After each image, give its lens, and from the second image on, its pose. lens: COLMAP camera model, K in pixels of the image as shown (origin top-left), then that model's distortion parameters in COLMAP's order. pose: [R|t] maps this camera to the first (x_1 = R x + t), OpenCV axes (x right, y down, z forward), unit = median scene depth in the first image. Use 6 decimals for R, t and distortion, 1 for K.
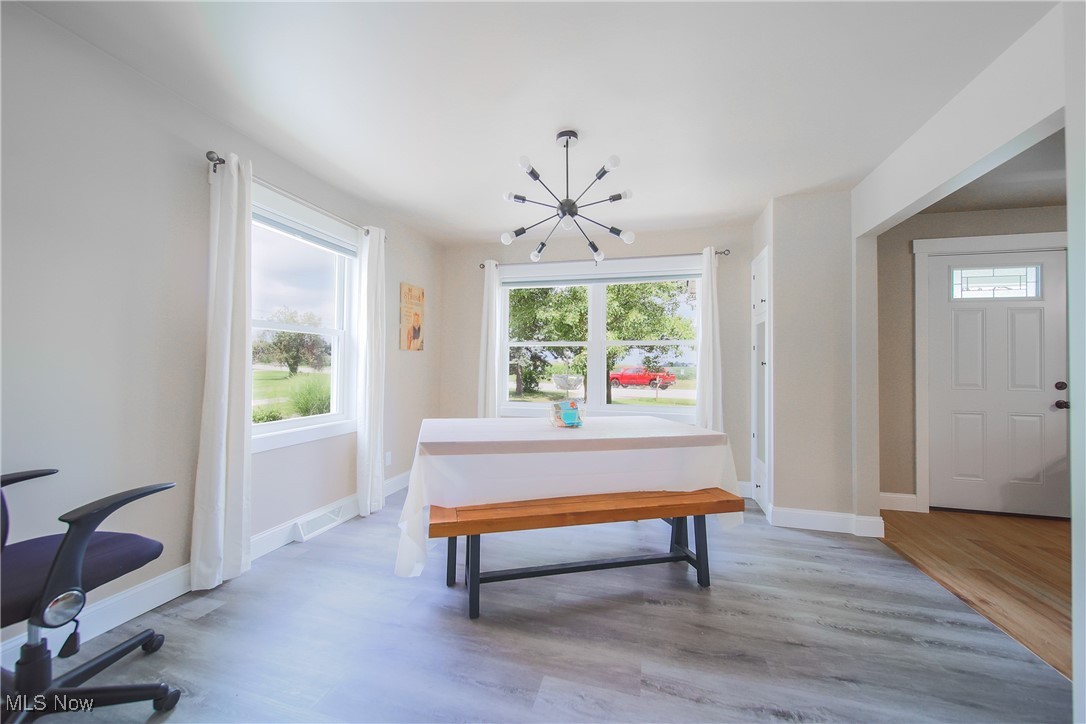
lens RADIAL K [[421.0, 0, 545.0], [0, 421.0, 361.1], [0, 0, 1]] dist [-0.002353, -0.000013]
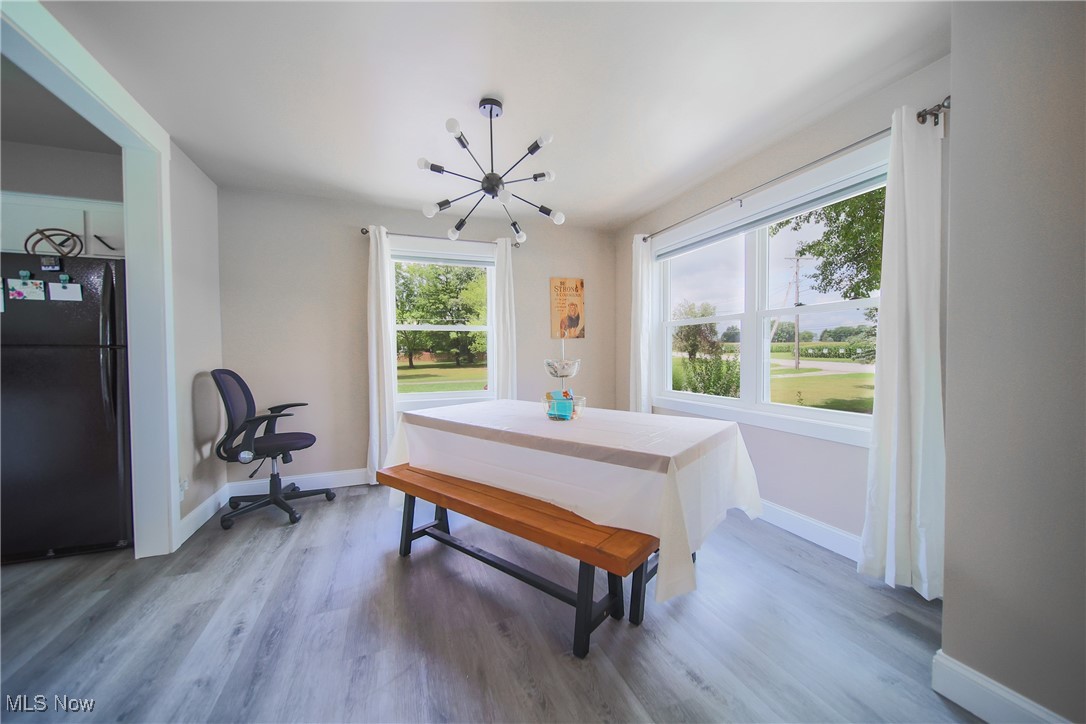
lens RADIAL K [[421.0, 0, 546.7], [0, 421.0, 364.6], [0, 0, 1]] dist [-0.002353, -0.000013]
pose [[0.563643, 0.007639, -0.825983, 0.548623], [0.025876, 0.999303, 0.026899, 0.012074], [0.825613, -0.036535, 0.563053, 0.336619]]
